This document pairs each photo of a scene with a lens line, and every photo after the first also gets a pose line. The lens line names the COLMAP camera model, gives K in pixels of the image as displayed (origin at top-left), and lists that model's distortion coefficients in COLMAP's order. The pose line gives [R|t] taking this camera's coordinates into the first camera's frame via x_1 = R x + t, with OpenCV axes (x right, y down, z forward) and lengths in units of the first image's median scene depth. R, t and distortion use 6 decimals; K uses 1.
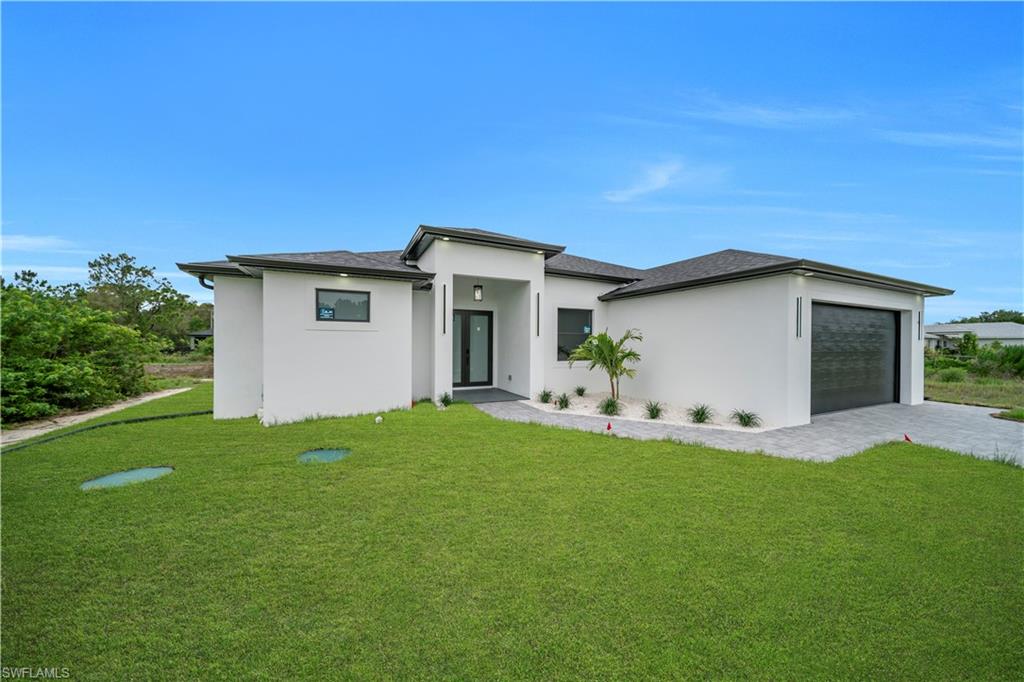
lens RADIAL K [[354.6, 0, 509.0], [0, 354.6, 344.0], [0, 0, 1]] dist [-0.004979, 0.000063]
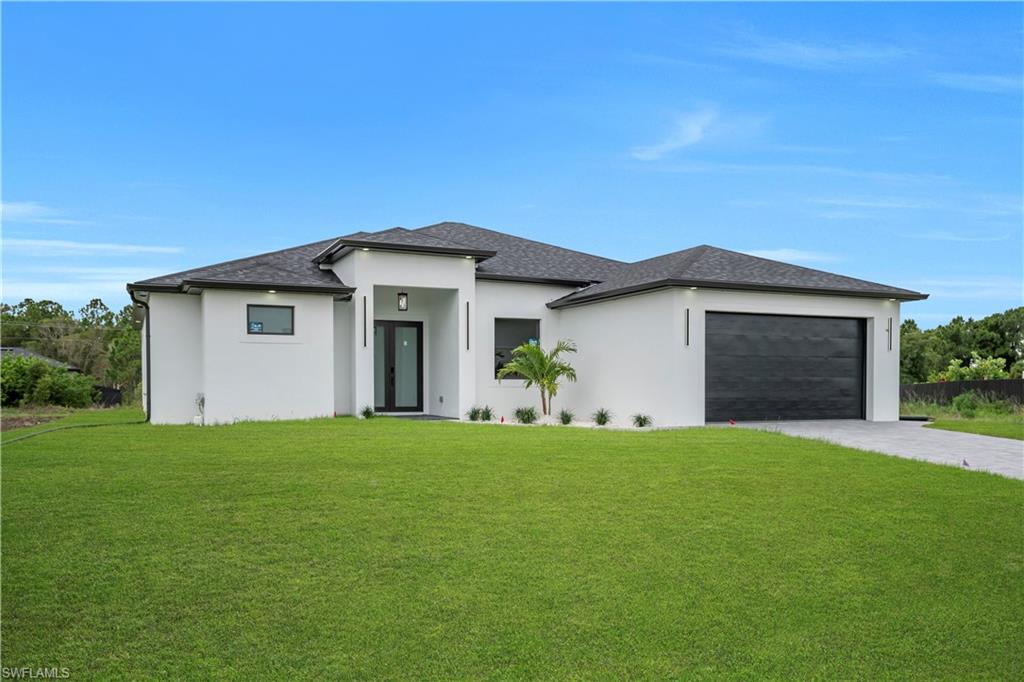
lens RADIAL K [[858.6, 0, 493.5], [0, 858.6, 408.4], [0, 0, 1]] dist [0.035905, -0.003501]
pose [[0.999655, -0.005864, -0.025587, 0.210951], [0.006391, 0.999768, 0.020566, 0.086442], [0.025461, -0.020723, 0.999461, -1.243323]]
